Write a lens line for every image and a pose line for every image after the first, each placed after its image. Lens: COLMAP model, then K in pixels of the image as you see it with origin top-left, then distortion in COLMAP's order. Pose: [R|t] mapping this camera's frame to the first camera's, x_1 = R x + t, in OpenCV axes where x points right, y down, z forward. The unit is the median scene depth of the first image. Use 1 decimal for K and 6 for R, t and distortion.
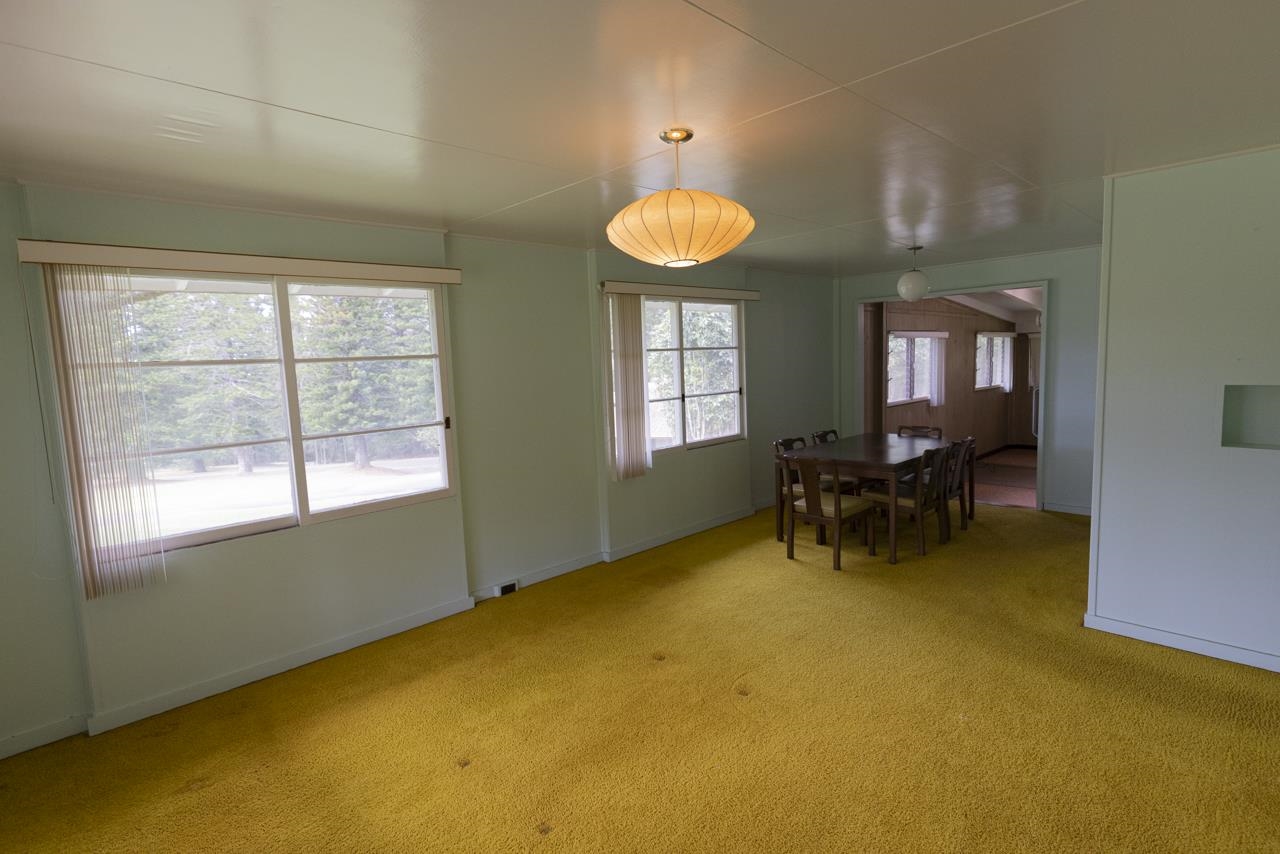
lens RADIAL K [[637.6, 0, 649.9], [0, 637.6, 427.5], [0, 0, 1]] dist [-0.005718, -0.000438]
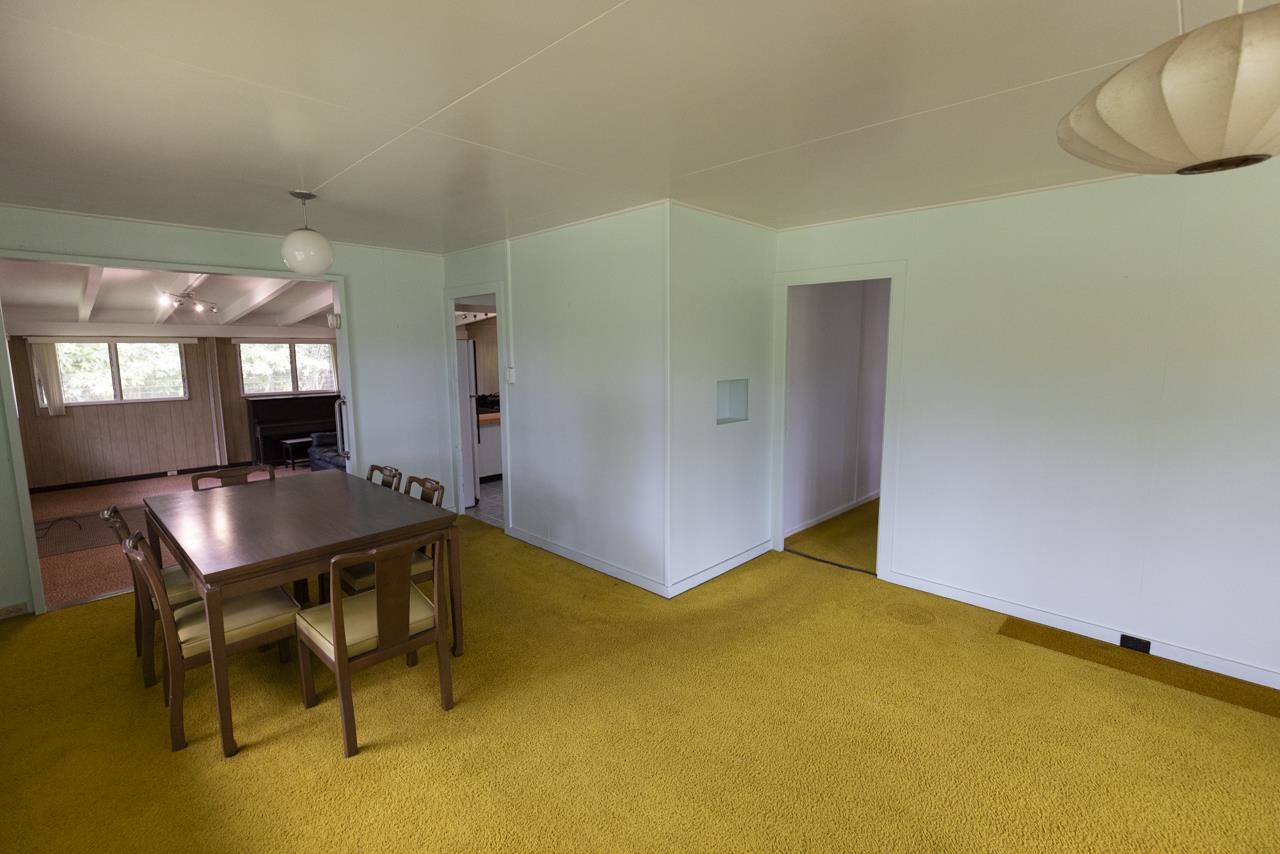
lens RADIAL K [[570.5, 0, 641.5], [0, 570.5, 422.5], [0, 0, 1]] dist [0.006924, -0.001315]
pose [[-0.023817, -0.098608, 0.994841, -0.121262], [0.119219, 0.987742, 0.100759, -0.042315], [-0.992582, 0.121004, -0.011769, 0.420733]]
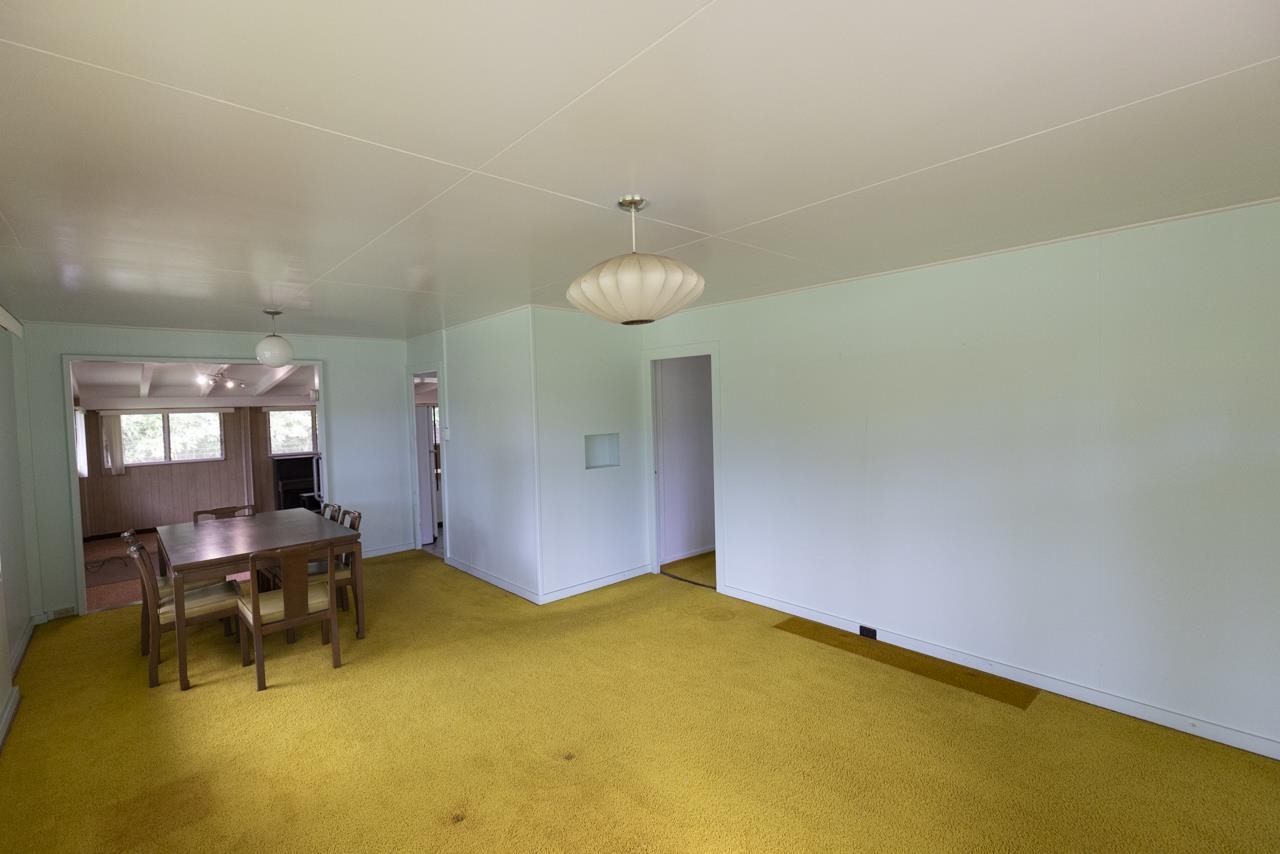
lens RADIAL K [[570.5, 0, 643.7], [0, 570.5, 428.8], [0, 0, 1]] dist [0.006924, -0.001315]
pose [[0.042749, -0.012527, 0.999007, -0.248801], [0.139951, 0.990138, 0.006428, -0.024816], [-0.989235, 0.139537, 0.044080, 0.268672]]
